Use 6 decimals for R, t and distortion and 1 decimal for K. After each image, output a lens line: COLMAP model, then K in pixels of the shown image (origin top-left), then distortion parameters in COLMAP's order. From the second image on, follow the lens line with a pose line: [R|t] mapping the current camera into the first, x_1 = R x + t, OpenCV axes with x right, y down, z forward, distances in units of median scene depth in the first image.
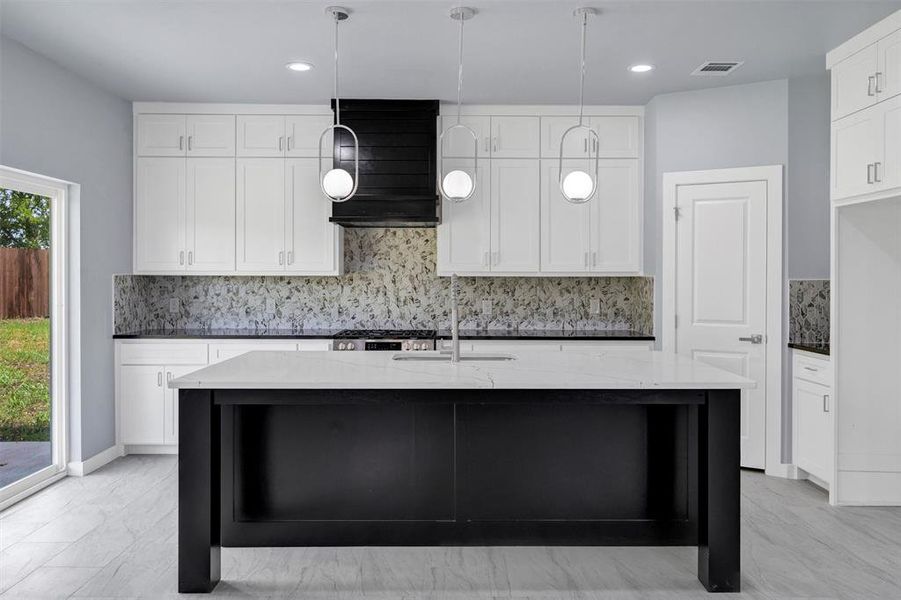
lens RADIAL K [[710.9, 0, 449.7], [0, 710.9, 277.1], [0, 0, 1]] dist [0.003630, -0.000925]
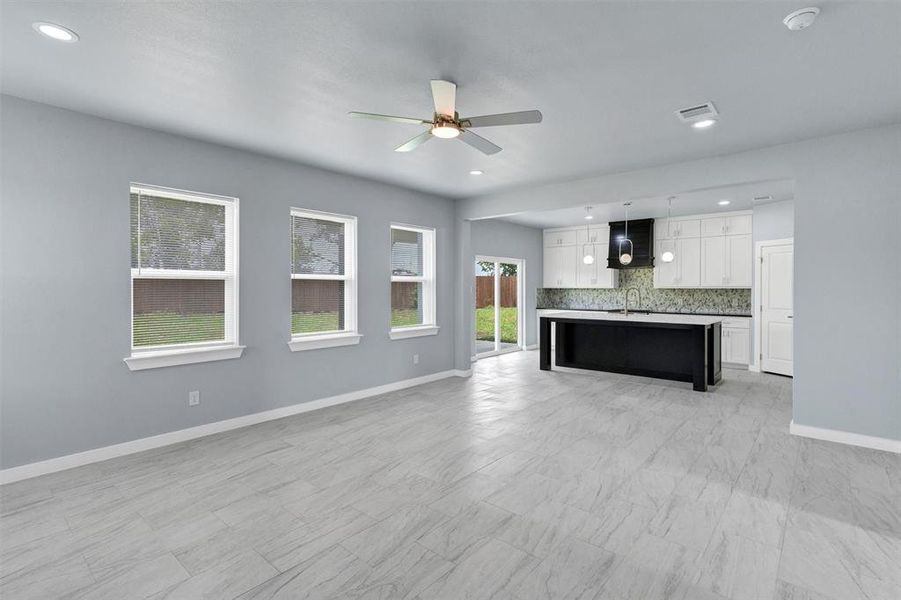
lens RADIAL K [[431.2, 0, 448.4], [0, 431.2, 289.8], [0, 0, 1]] dist [-0.000015, 0.001287]
pose [[0.754580, 0.001501, -0.656206, 0.407669], [-0.000243, 0.999998, 0.002008, 0.000946], [0.656208, -0.001356, 0.754579, -0.572771]]
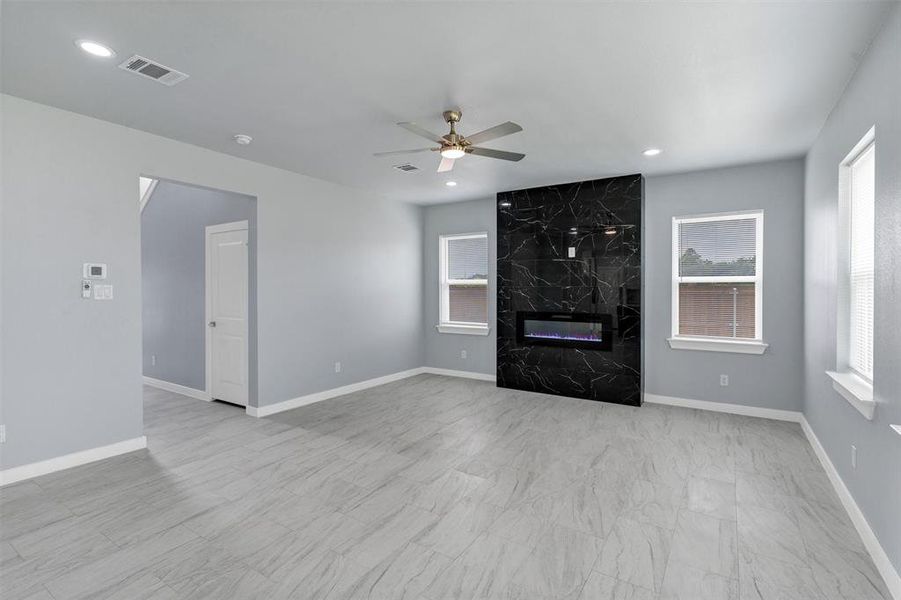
lens RADIAL K [[431.2, 0, 448.2], [0, 431.2, 290.8], [0, 0, 1]] dist [-0.000015, 0.001287]
pose [[-0.839478, -0.006489, 0.543355, -0.214749], [-0.002036, 0.999959, 0.008795, -0.003070], [-0.543390, 0.006277, -0.839457, 0.267975]]
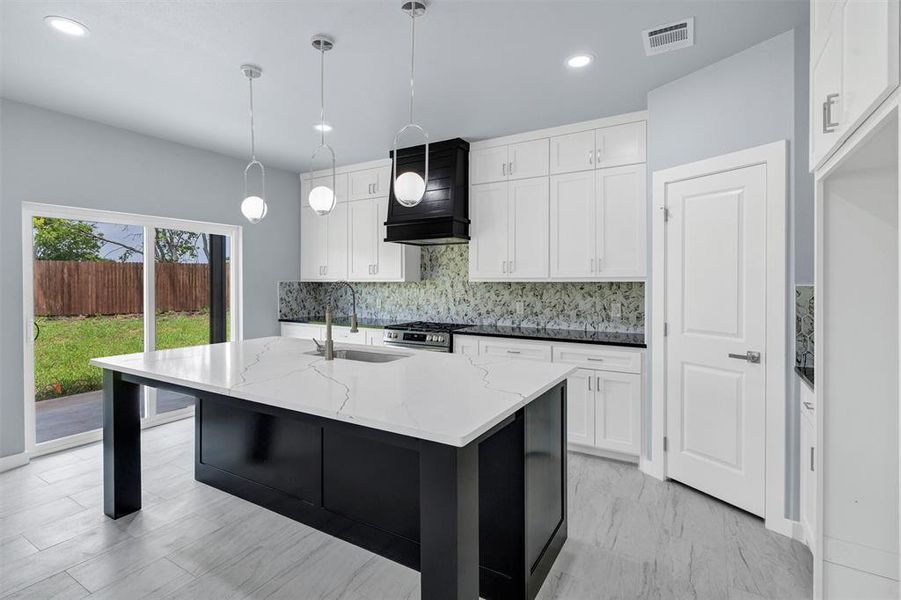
lens RADIAL K [[431.2, 0, 449.4], [0, 431.2, 282.4], [0, 0, 1]] dist [-0.000015, 0.001287]
pose [[0.857805, -0.002530, -0.513970, 0.320842], [0.002763, 0.999996, -0.000311, -0.000154], [0.513968, -0.001153, 0.857808, 0.324436]]
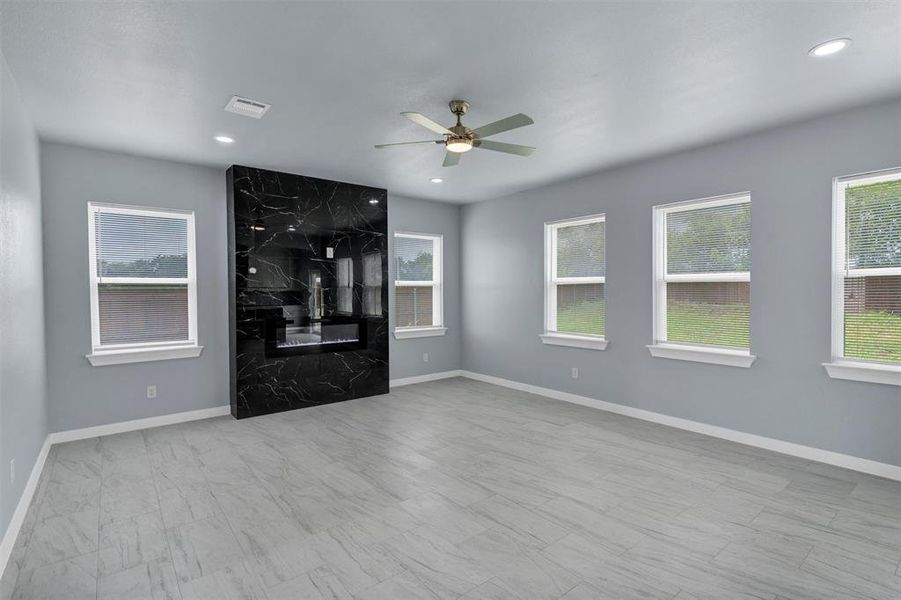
lens RADIAL K [[431.2, 0, 457.2], [0, 431.2, 299.1], [0, 0, 1]] dist [-0.000015, 0.001287]
pose [[-0.775636, 0.014701, -0.631009, 0.420694], [0.000692, 0.999748, 0.022440, -0.002242], [0.631180, 0.016969, -0.775451, 0.203886]]
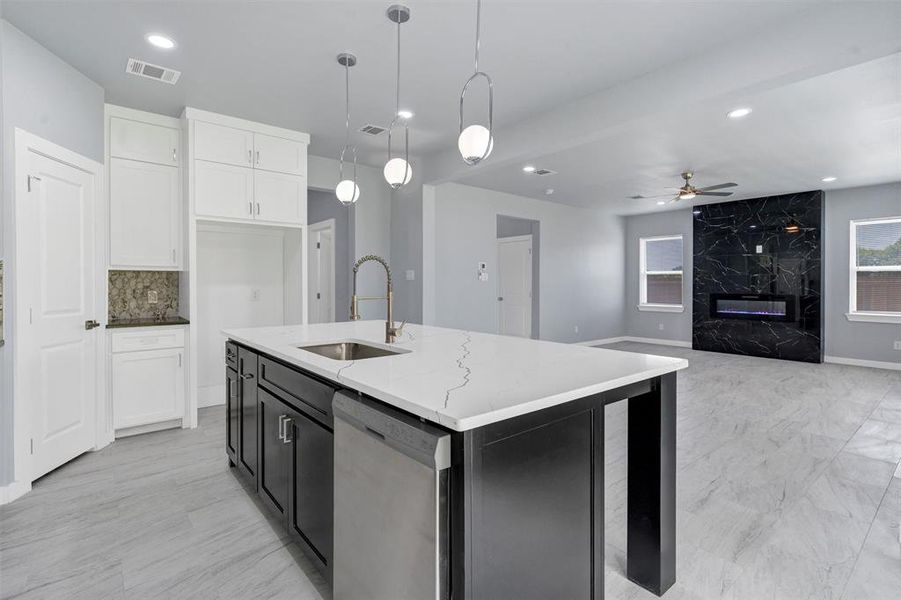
lens RADIAL K [[431.2, 0, 450.1], [0, 431.2, 286.6], [0, 0, 1]] dist [-0.000015, 0.001287]
pose [[-0.637796, -0.008369, 0.770160, -0.325092], [-0.001874, 0.999955, 0.009314, 0.019873], [-0.770203, 0.004497, -0.637783, 0.827501]]
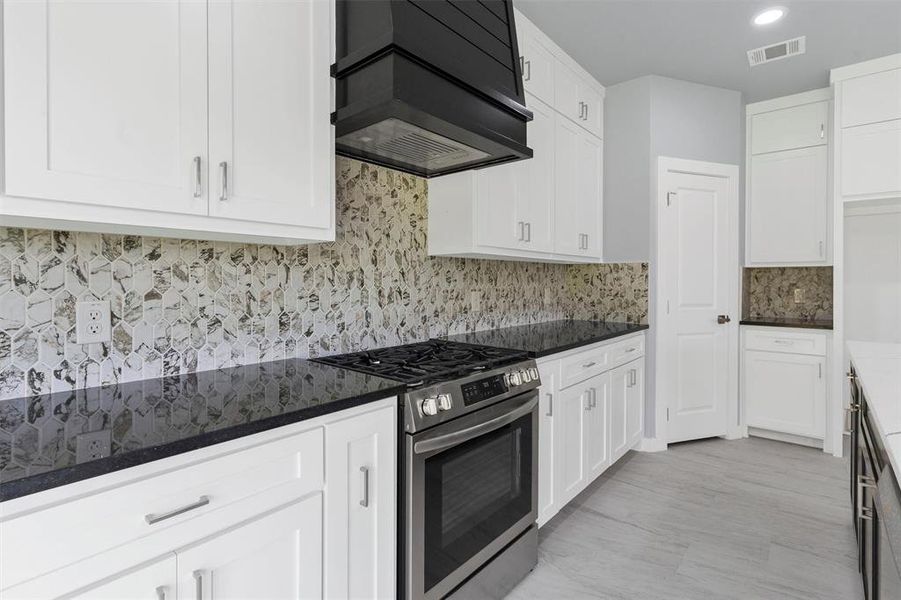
lens RADIAL K [[431.2, 0, 450.0], [0, 431.2, 282.7], [0, 0, 1]] dist [-0.000015, 0.001287]
pose [[0.650294, -0.004678, 0.759668, -0.297585], [-0.000121, 0.999980, 0.006261, 0.020868], [-0.759683, -0.004163, 0.650281, 0.734849]]
